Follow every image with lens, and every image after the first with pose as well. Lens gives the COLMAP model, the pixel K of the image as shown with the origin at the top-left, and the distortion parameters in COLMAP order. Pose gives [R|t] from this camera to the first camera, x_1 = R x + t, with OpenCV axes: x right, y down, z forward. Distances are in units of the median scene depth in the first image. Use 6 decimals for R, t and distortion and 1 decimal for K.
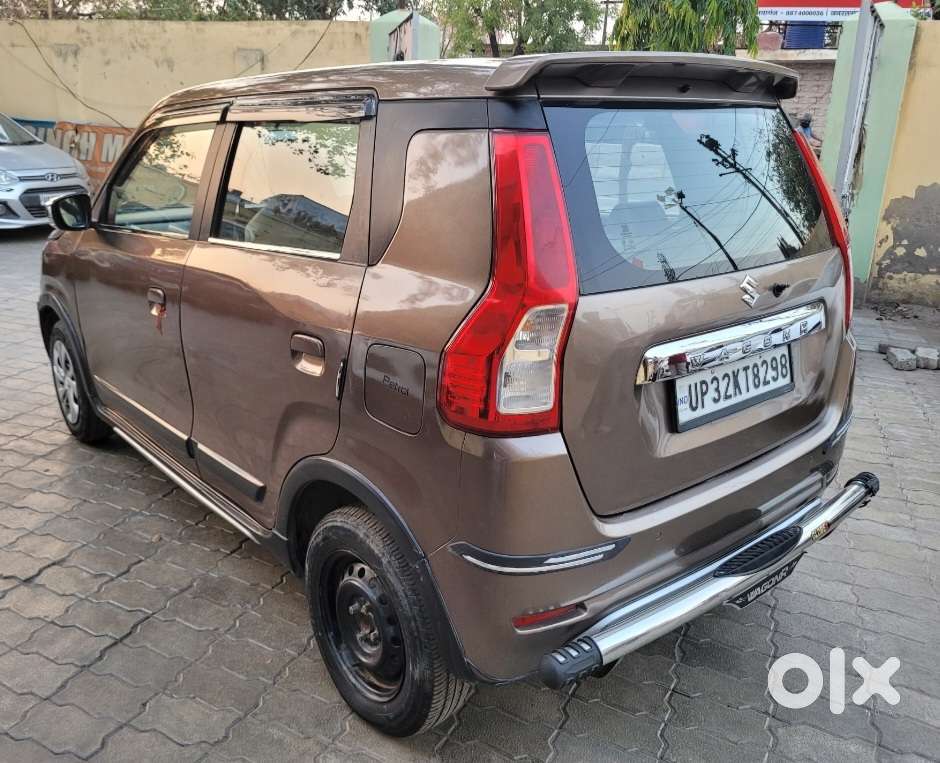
lens RADIAL K [[832.9, 0, 449.9], [0, 832.9, 367.6], [0, 0, 1]] dist [0.022009, -0.003724]
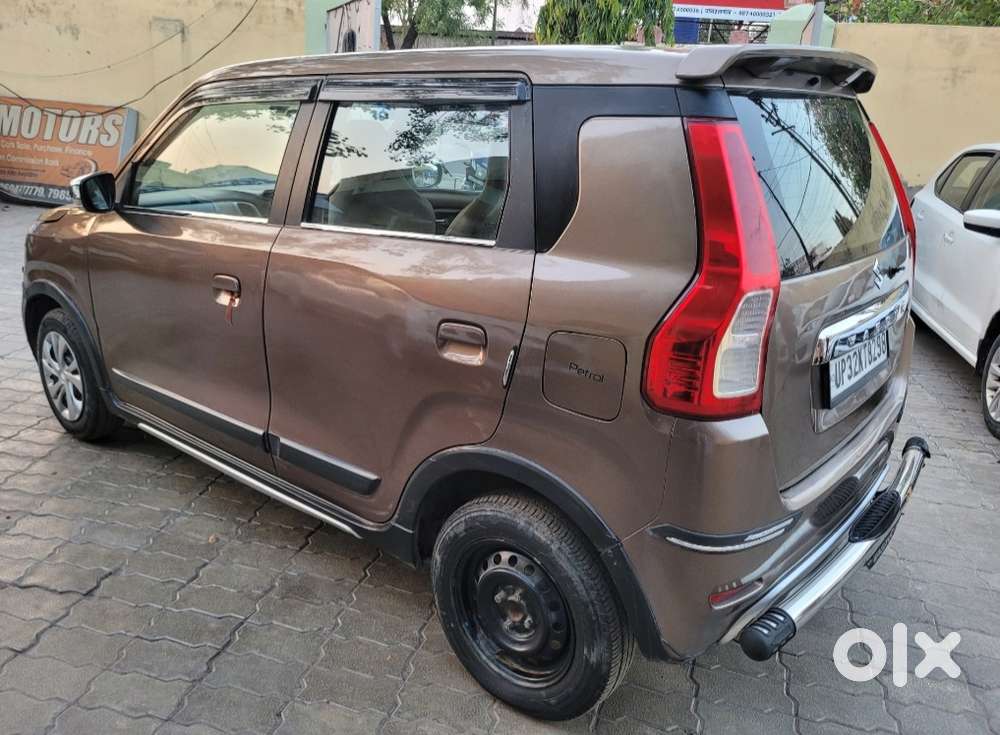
lens RADIAL K [[818.3, 0, 474.8], [0, 818.3, 357.5], [0, 0, 1]] dist [0.035274, -0.025406]
pose [[0.984230, -0.026967, 0.174826, -0.294870], [0.024526, 0.999569, 0.016111, -0.012611], [-0.175185, -0.011569, 0.984468, 0.044231]]
